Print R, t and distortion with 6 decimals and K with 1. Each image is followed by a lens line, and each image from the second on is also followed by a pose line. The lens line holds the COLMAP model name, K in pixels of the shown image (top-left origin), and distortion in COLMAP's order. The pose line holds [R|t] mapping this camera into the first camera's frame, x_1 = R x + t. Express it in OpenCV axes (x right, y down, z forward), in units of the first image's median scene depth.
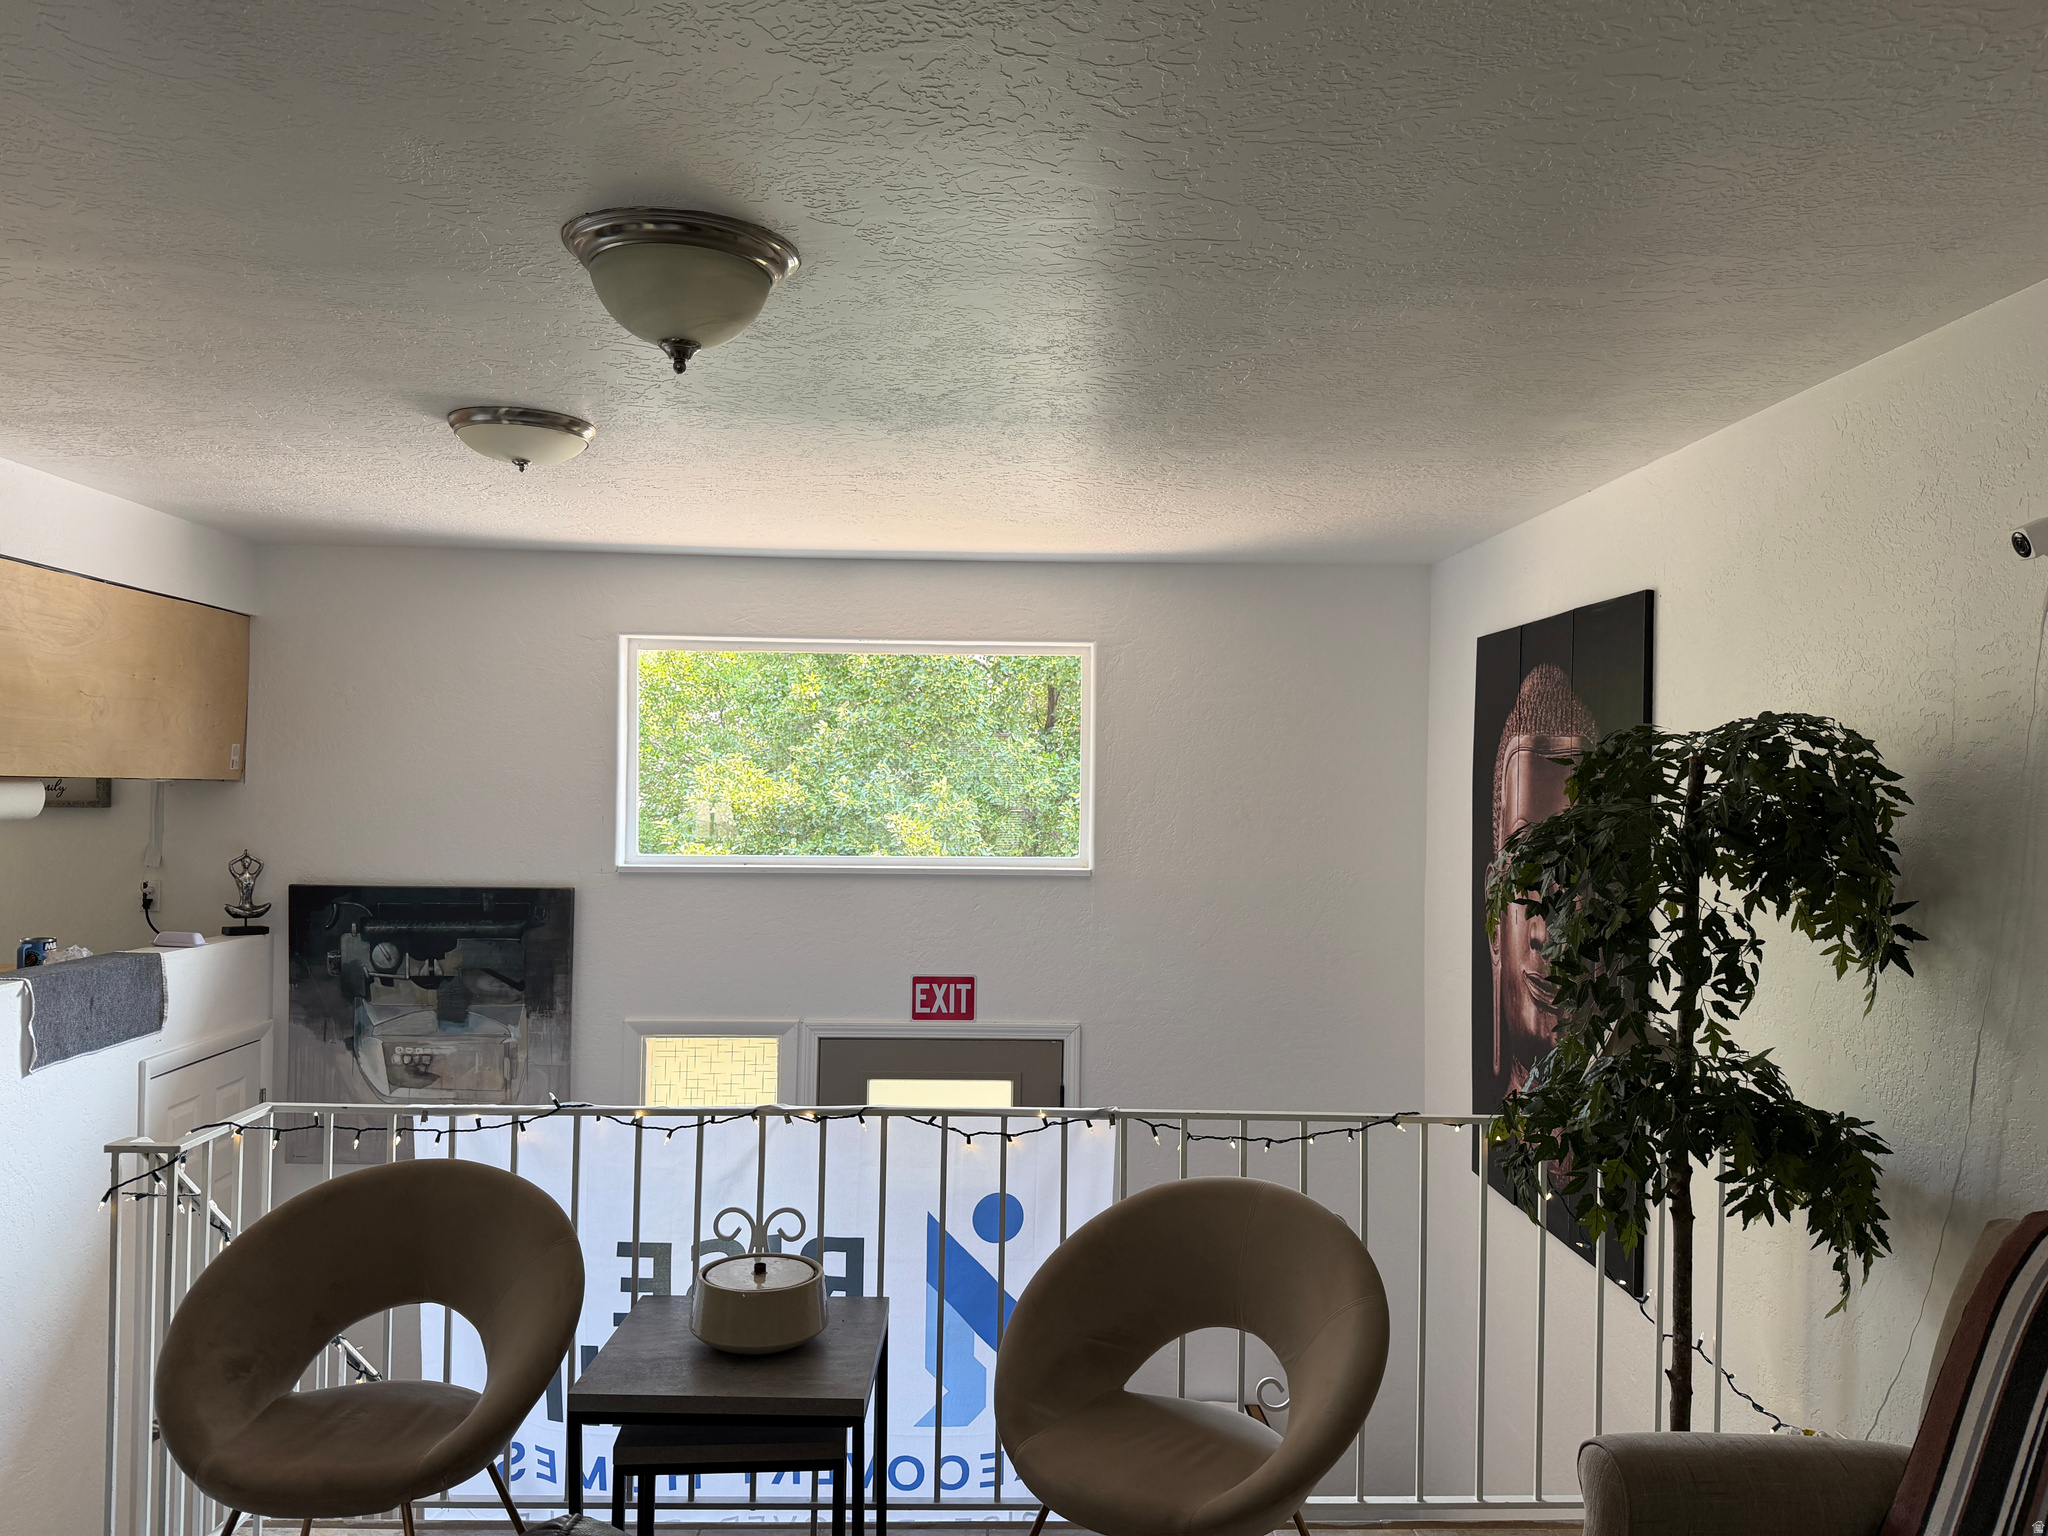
lens RADIAL K [[1433.7, 0, 1024.0], [0, 1433.7, 768.0], [0, 0, 1]] dist [0.001643, -0.025673]
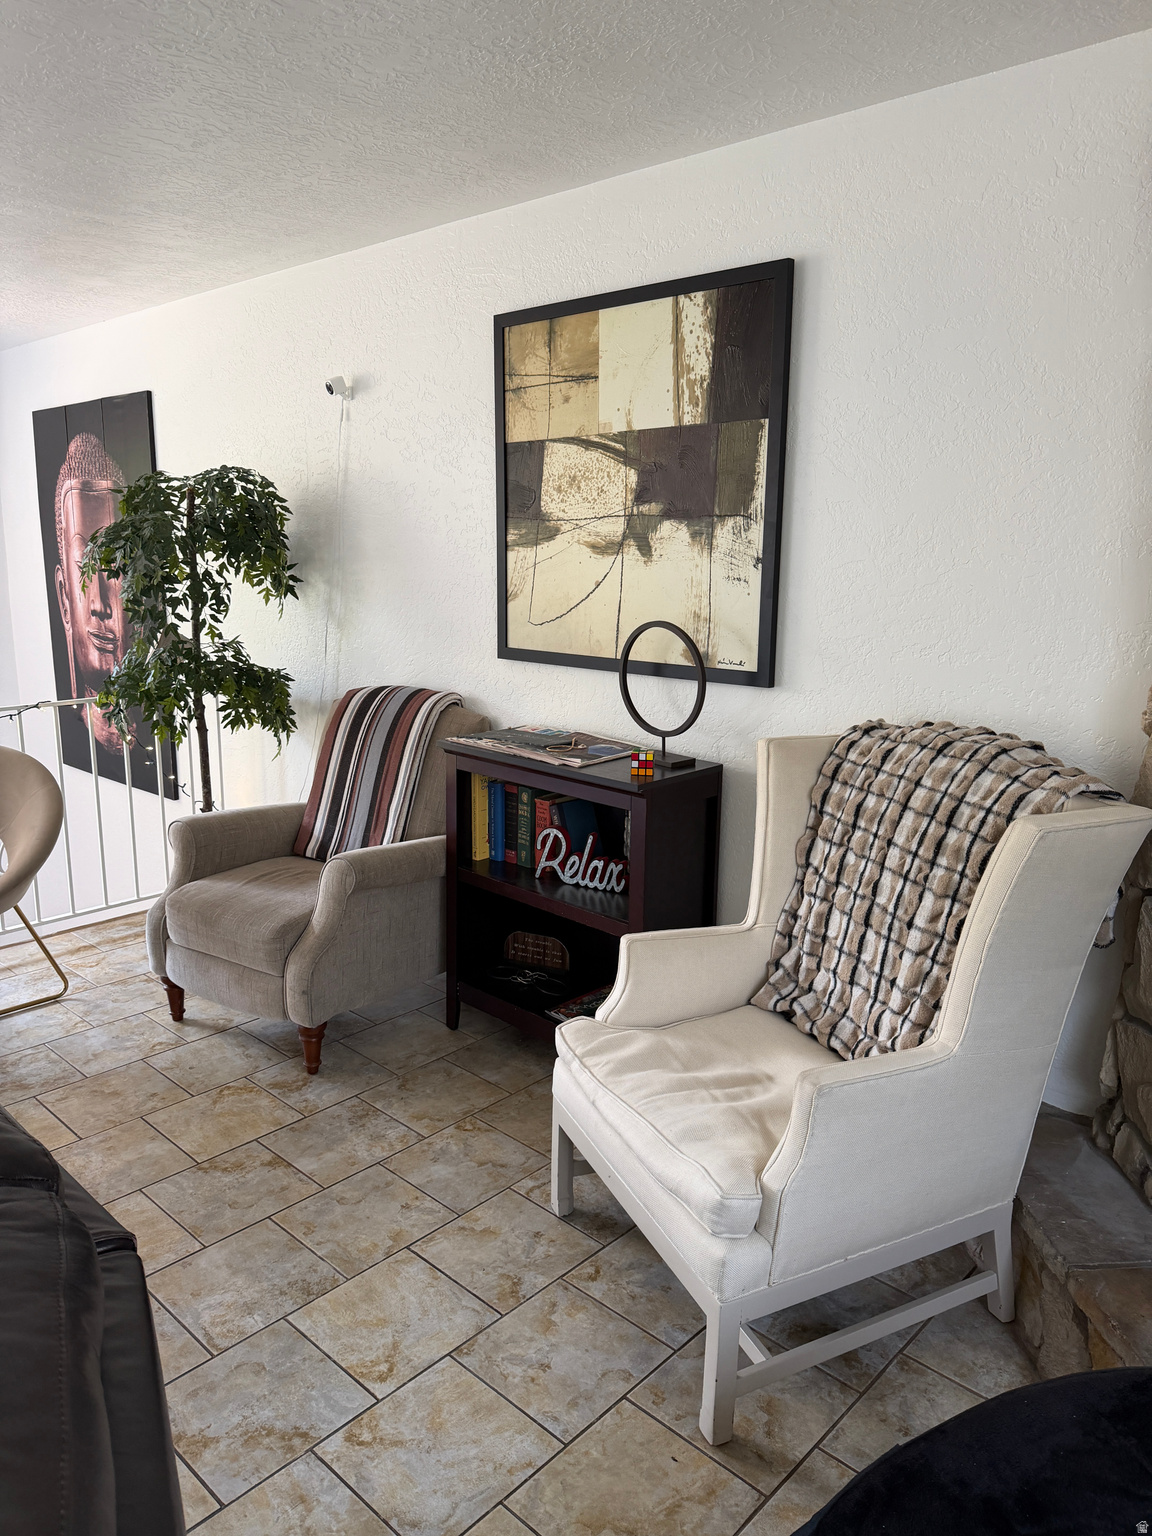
lens RADIAL K [[1090.5, 0, 551.7], [0, 1090.5, 765.5], [0, 0, 1]] dist [0.186466, -0.392592]
pose [[0.714774, -0.152556, 0.682514, -0.258455], [0.003044, 0.976587, 0.215100, 0.035572], [-0.699349, -0.151670, 0.698504, -0.434531]]
